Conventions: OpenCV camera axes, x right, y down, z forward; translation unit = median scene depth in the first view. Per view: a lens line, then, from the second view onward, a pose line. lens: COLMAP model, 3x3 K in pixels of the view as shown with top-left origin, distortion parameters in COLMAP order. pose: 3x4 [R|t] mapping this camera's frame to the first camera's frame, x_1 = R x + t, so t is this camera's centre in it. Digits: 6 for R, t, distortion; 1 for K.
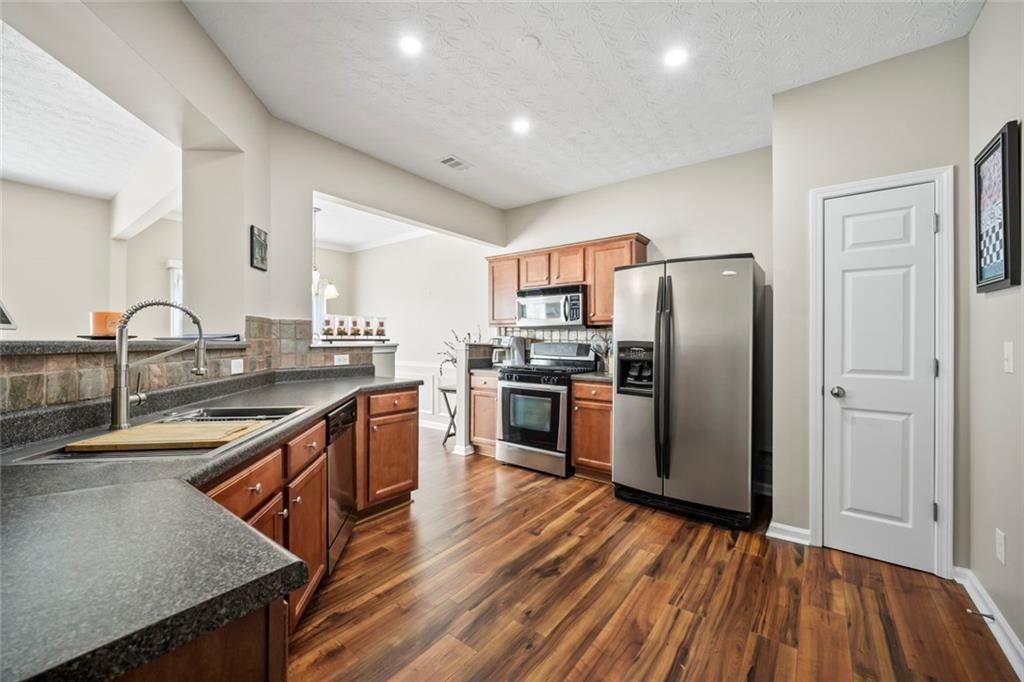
lens RADIAL K [[405.5, 0, 508.5], [0, 405.5, 338.0], [0, 0, 1]] dist [-0.004021, -0.000386]
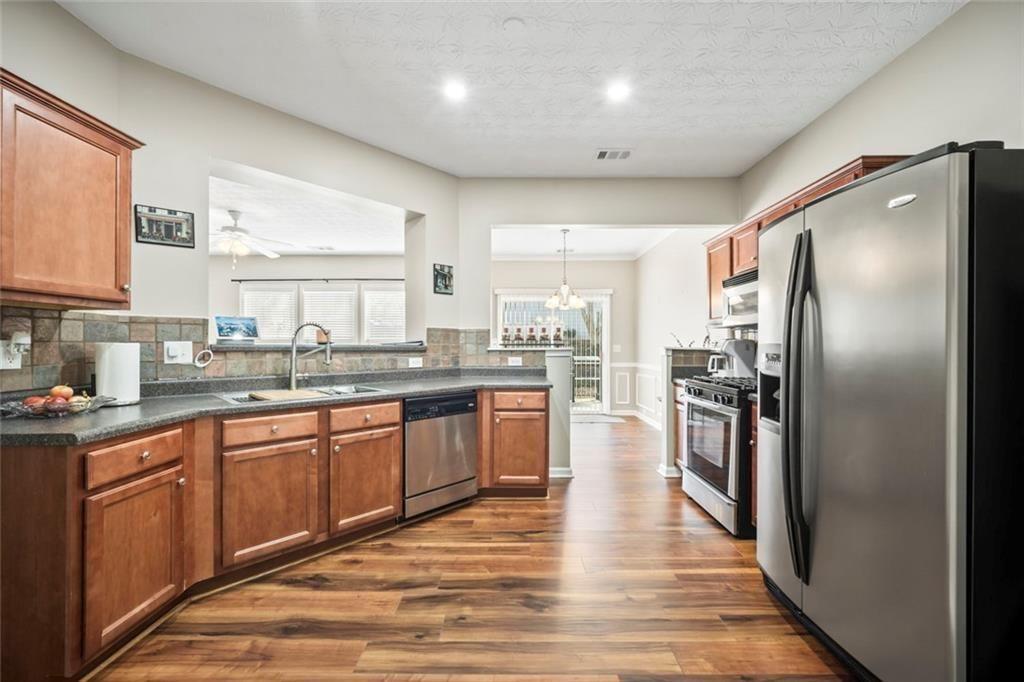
lens RADIAL K [[405.5, 0, 511.3], [0, 405.5, 342.4], [0, 0, 1]] dist [-0.004021, -0.000386]
pose [[0.605685, -0.007728, -0.795667, 0.600214], [0.005646, 0.999969, -0.005415, 0.005888], [0.795684, -0.001213, 0.605710, 0.324547]]
